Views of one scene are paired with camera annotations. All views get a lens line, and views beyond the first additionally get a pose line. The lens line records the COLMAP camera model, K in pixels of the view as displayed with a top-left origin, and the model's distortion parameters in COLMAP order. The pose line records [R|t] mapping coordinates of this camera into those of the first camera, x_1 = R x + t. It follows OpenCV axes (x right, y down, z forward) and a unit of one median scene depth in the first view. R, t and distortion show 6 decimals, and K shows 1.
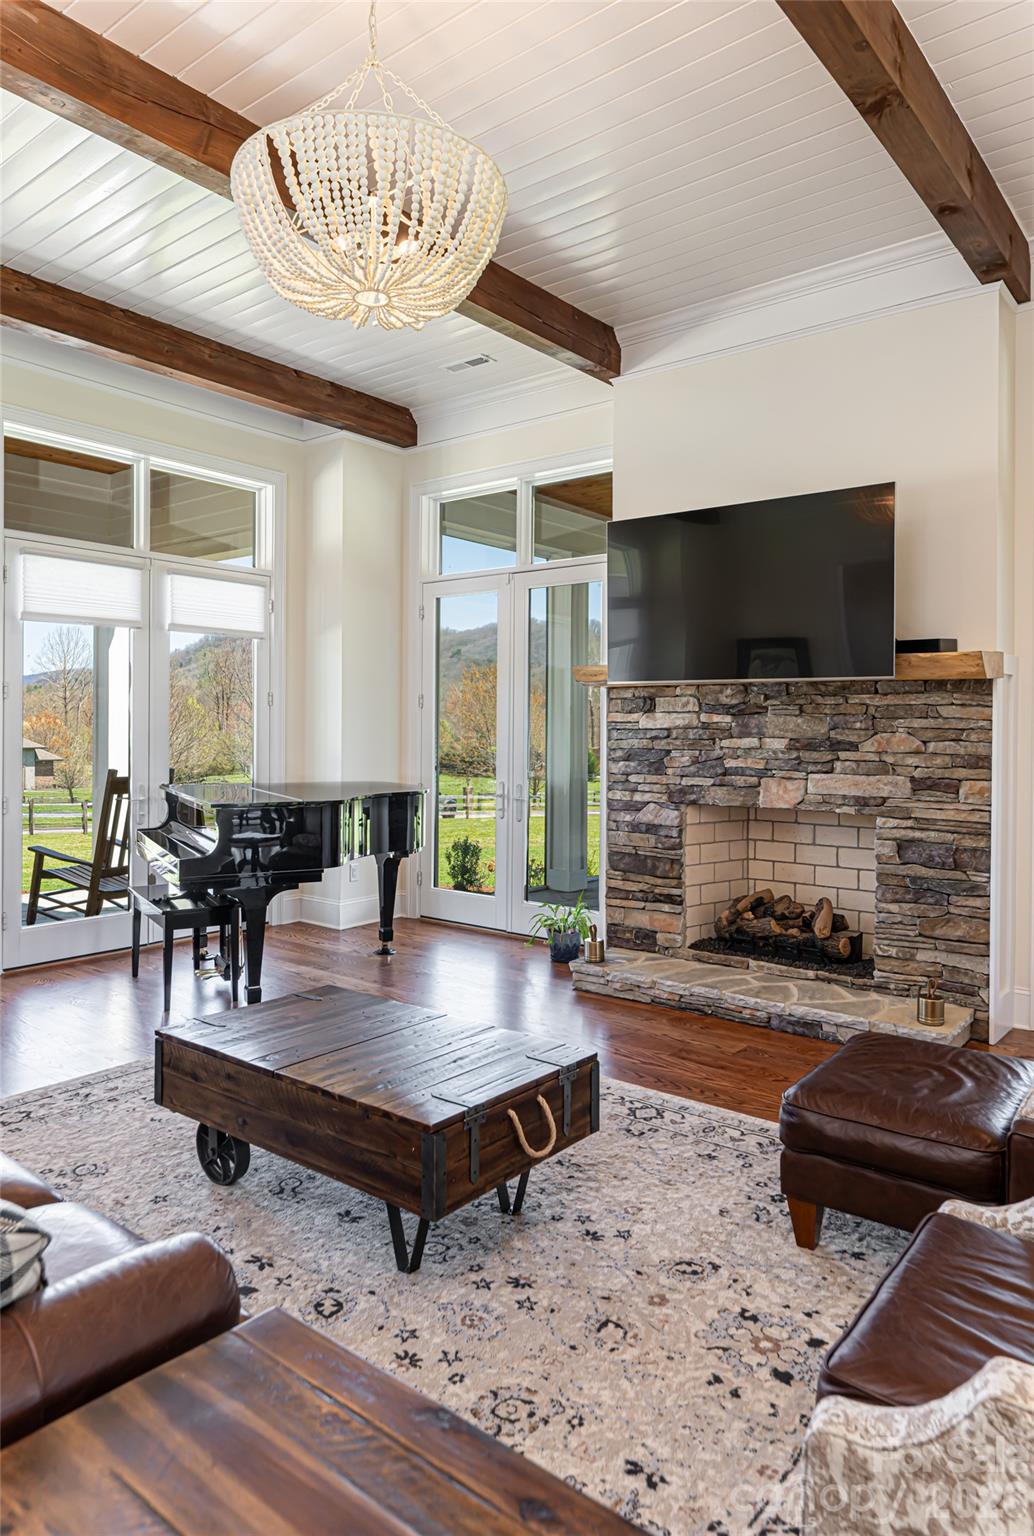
lens RADIAL K [[994.2, 0, 510.4], [0, 994.2, 728.9], [0, 0, 1]] dist [0.003015, 0.001394]
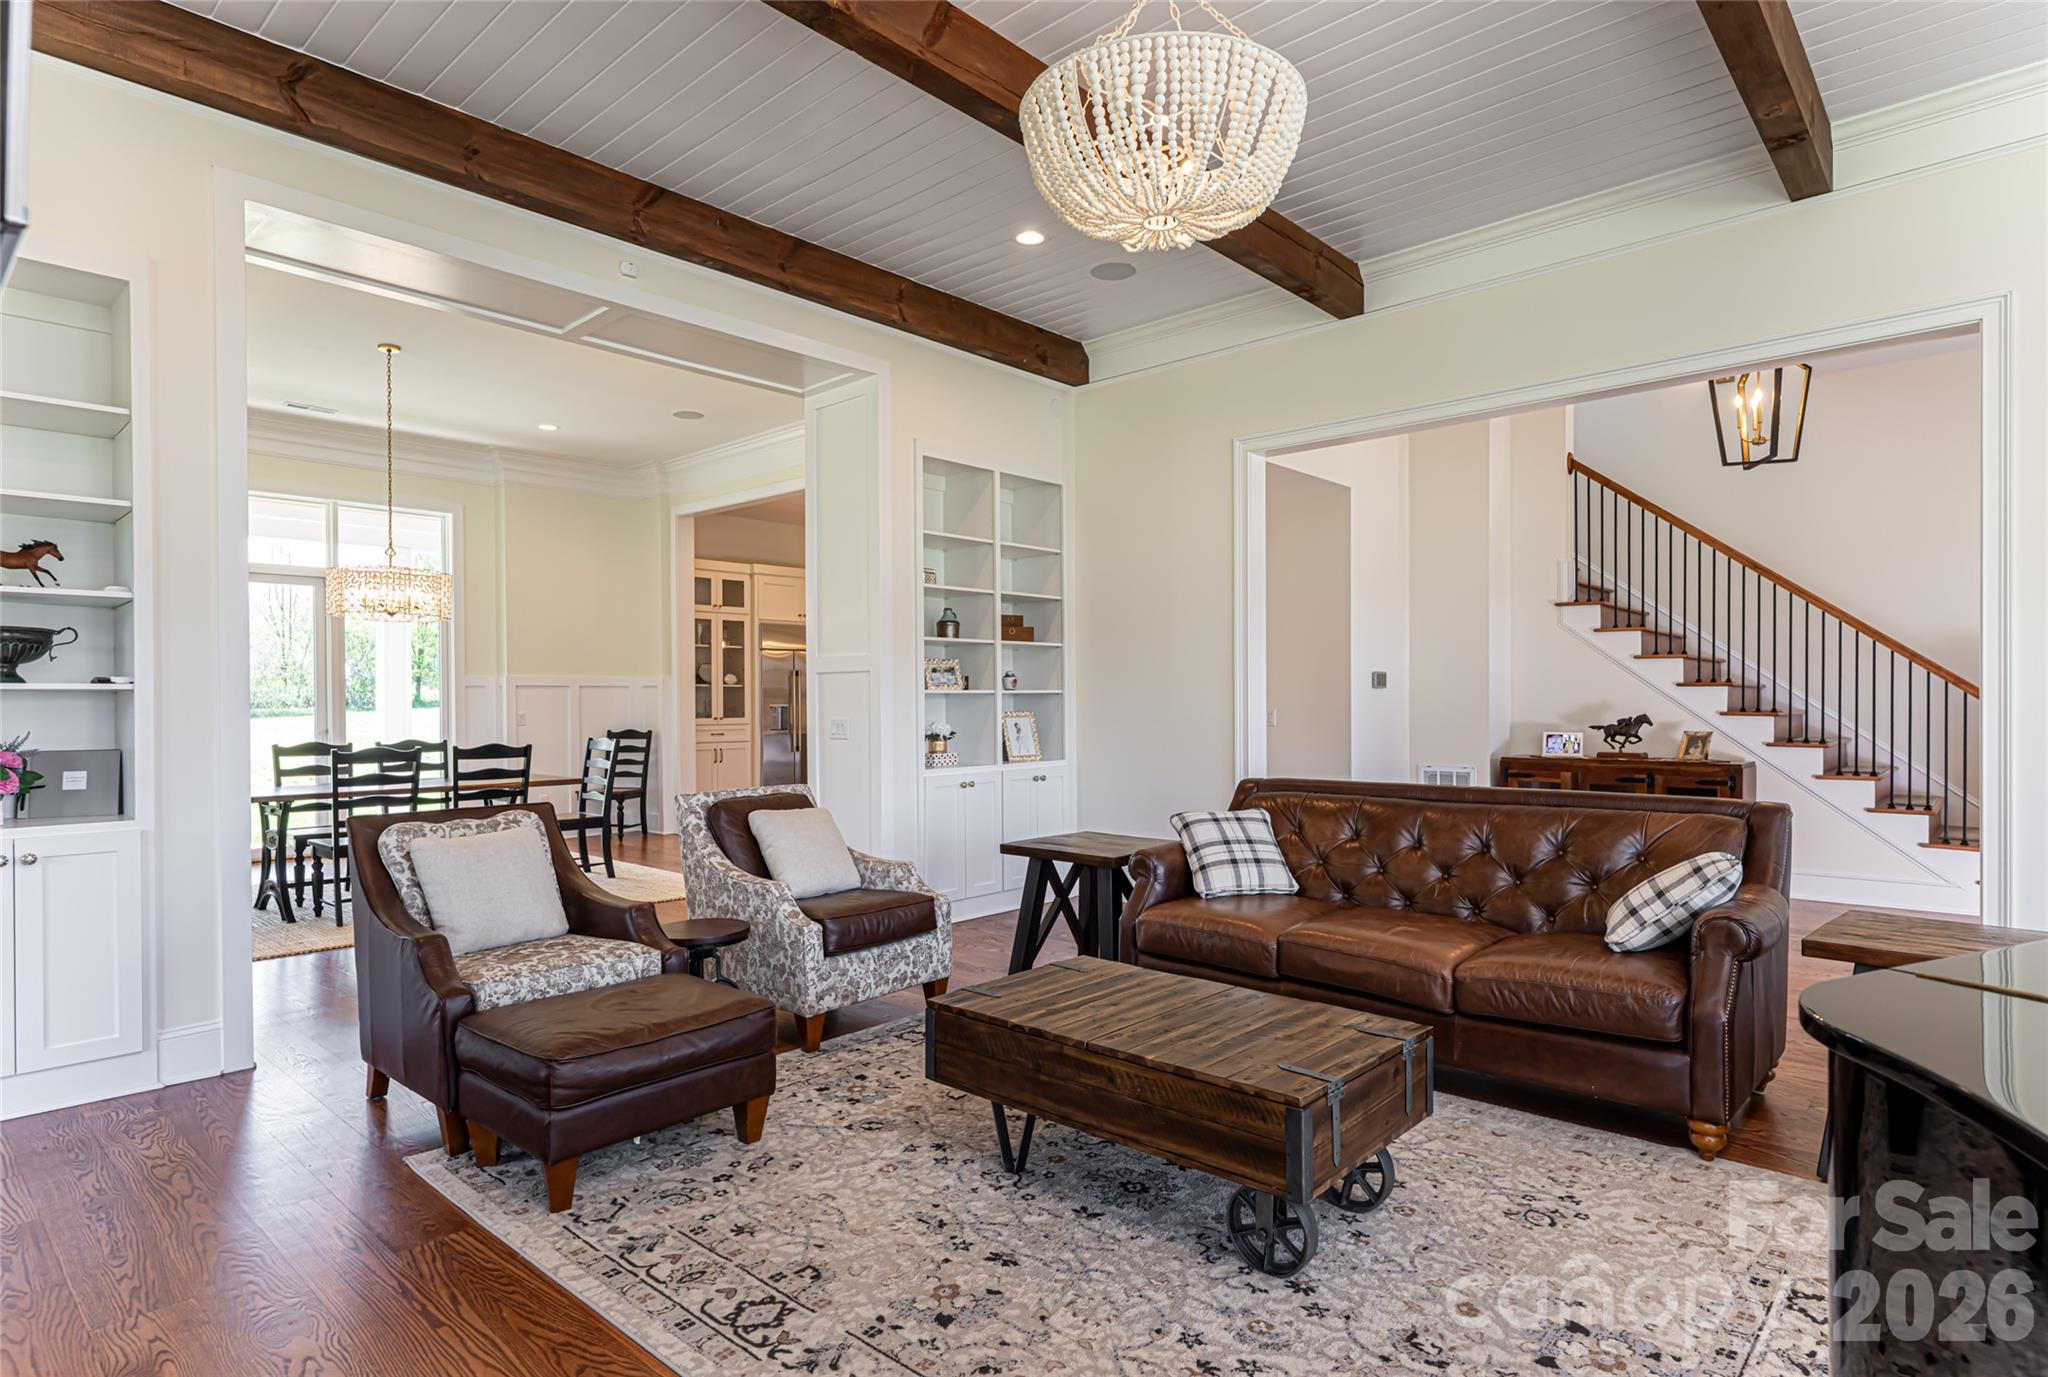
lens RADIAL K [[1088.1, 0, 1037.0], [0, 1088.1, 724.1], [0, 0, 1]] dist [-0.001640, 0.002843]
pose [[-0.998664, -0.002094, 0.051632, -0.042555], [-0.000996, 0.999773, 0.021287, 0.016467], [-0.051665, 0.021207, -0.998439, 1.148828]]
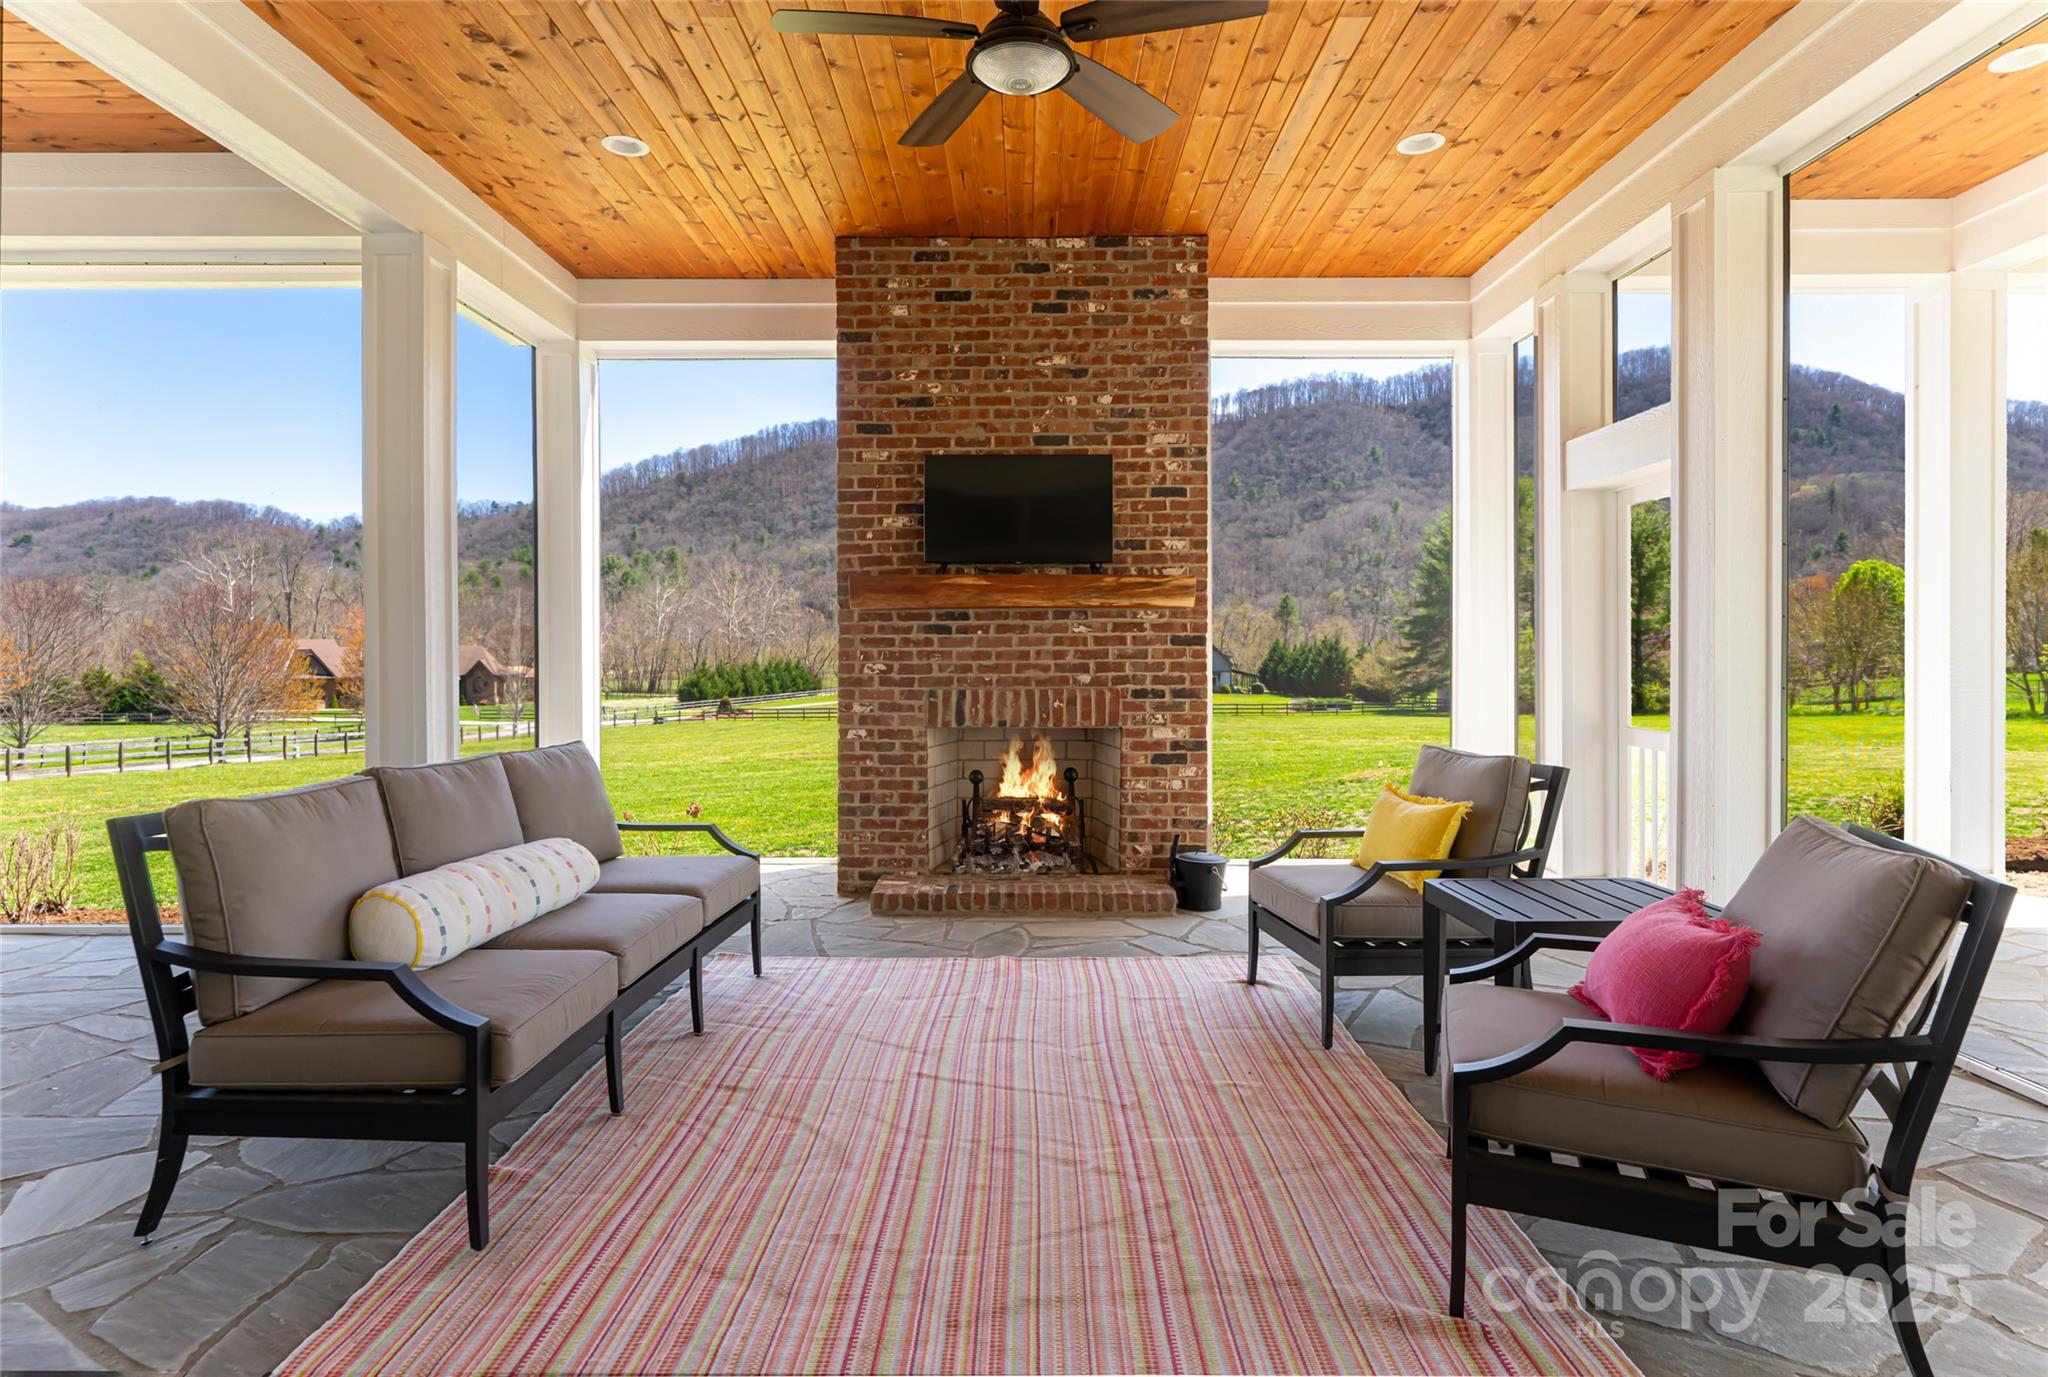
lens RADIAL K [[1088.1, 0, 1020.9], [0, 1088.1, 659.9], [0, 0, 1]] dist [-0.001640, 0.002843]
pose [[0.779260, -0.012256, 0.626580, 1.203537], [0.006564, 0.999914, 0.011396, 0.049799], [-0.626666, -0.004767, 0.779273, 0.210974]]
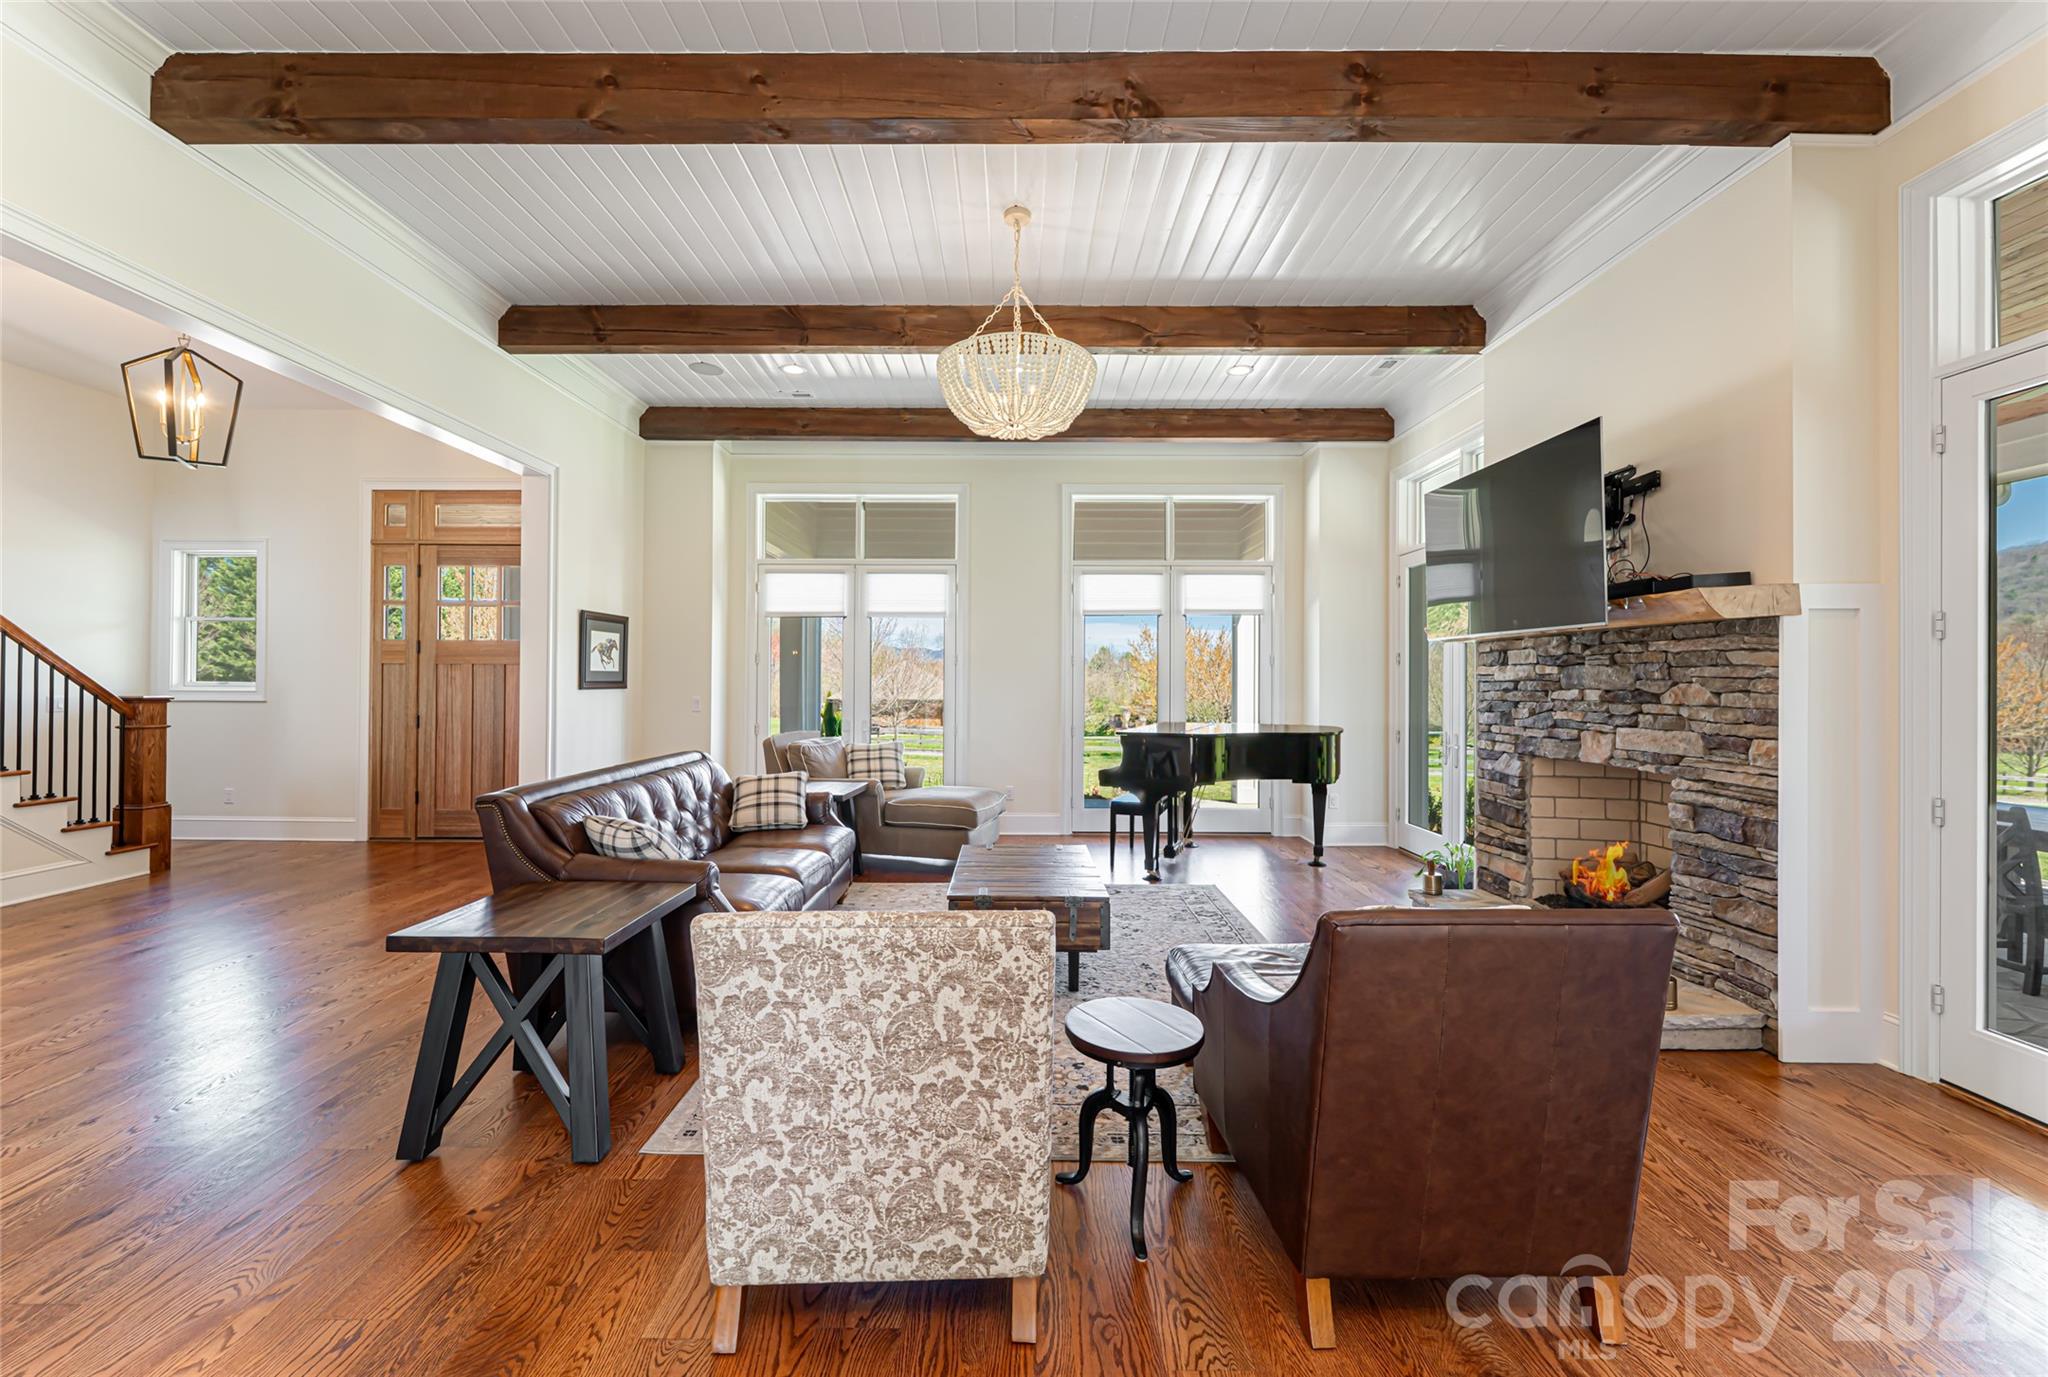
lens RADIAL K [[849.1, 0, 1010.1], [0, 849.1, 676.5], [0, 0, 1]] dist [0.000335, -0.000366]
pose [[0.628403, -0.010076, -0.777823, 0.545243], [-0.000442, 0.999911, -0.013311, 0.007775], [0.777888, 0.008709, 0.628343, 0.051990]]
